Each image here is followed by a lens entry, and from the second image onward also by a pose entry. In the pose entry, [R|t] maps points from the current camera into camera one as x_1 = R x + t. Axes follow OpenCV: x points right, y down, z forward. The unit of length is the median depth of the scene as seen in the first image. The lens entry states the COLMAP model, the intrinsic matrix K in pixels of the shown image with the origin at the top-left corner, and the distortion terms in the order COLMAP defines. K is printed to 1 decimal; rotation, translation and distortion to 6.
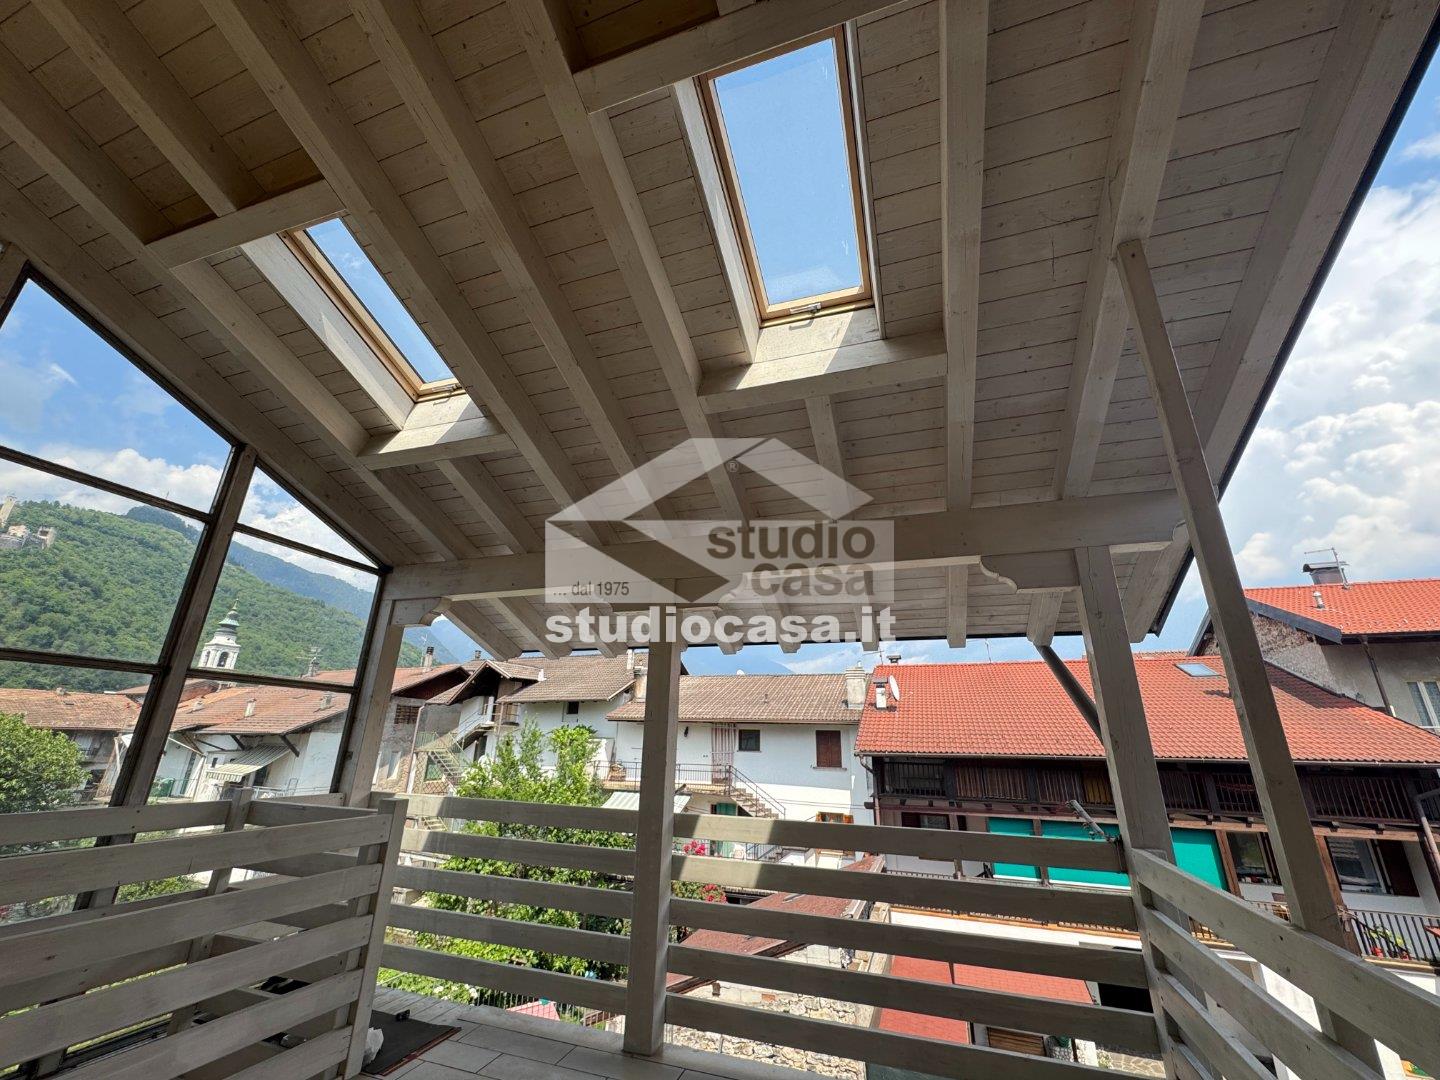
lens RADIAL K [[577.2, 0, 716.8], [0, 577.2, 538.5], [0, 0, 1]] dist [-0.003221, -0.000039]
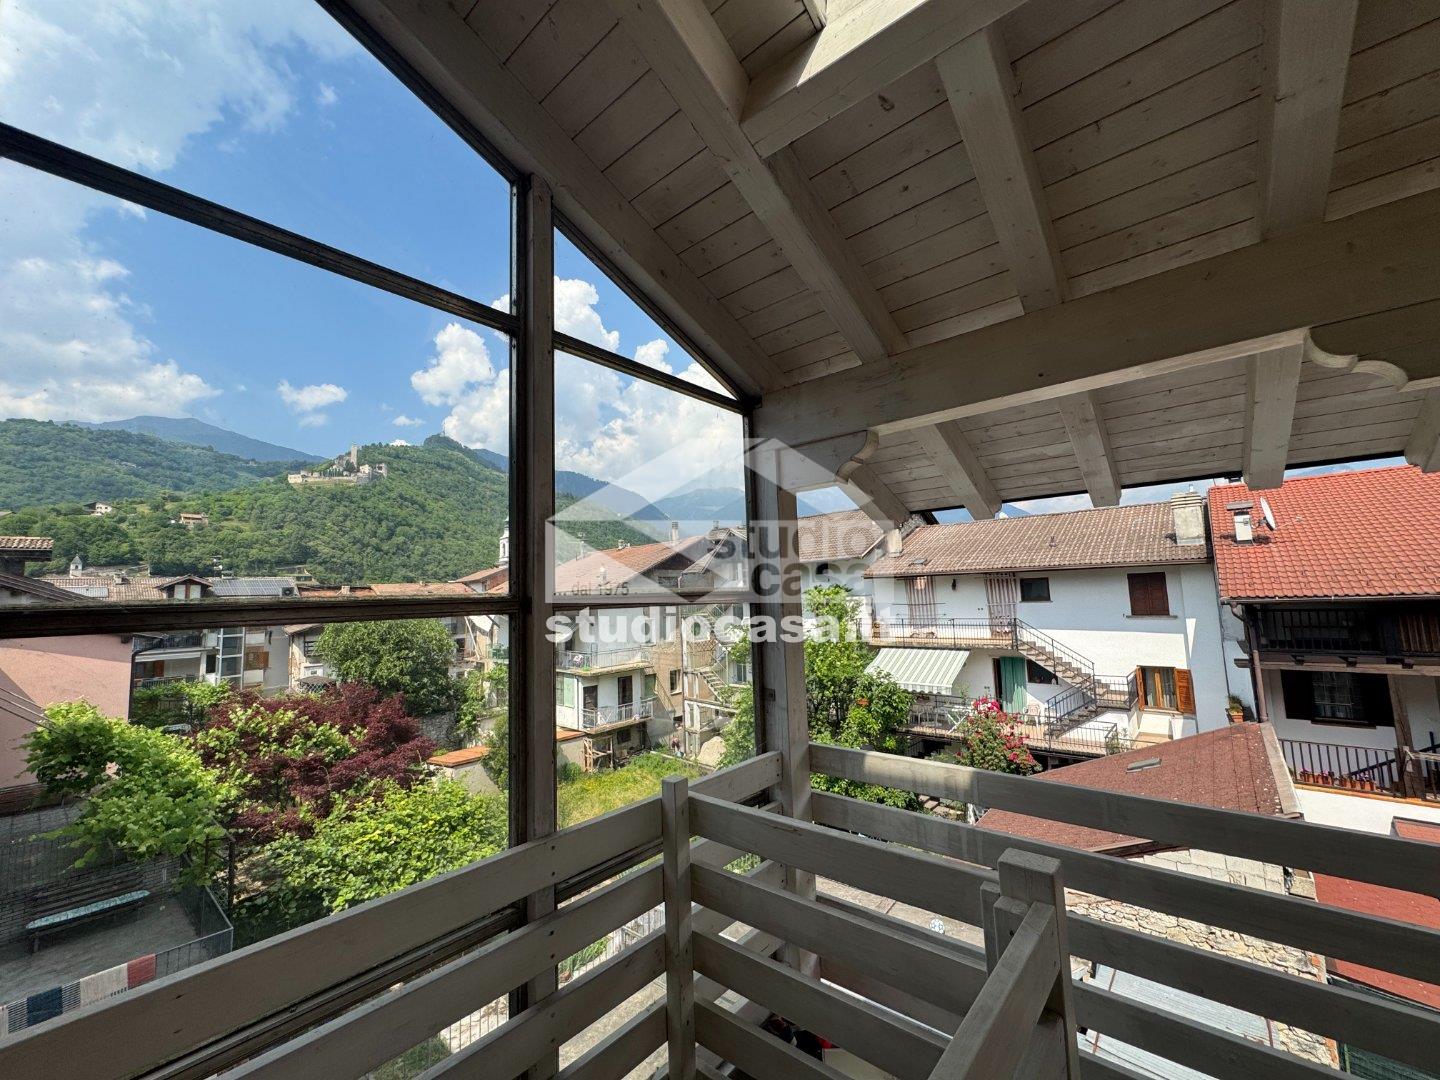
lens RADIAL K [[577.2, 0, 716.8], [0, 577.2, 538.5], [0, 0, 1]] dist [-0.003221, -0.000039]
pose [[0.931723, -0.089299, -0.352019, -0.079987], [0.171783, 0.962373, 0.210543, 0.011303], [0.319972, -0.256639, 0.912006, 0.077978]]
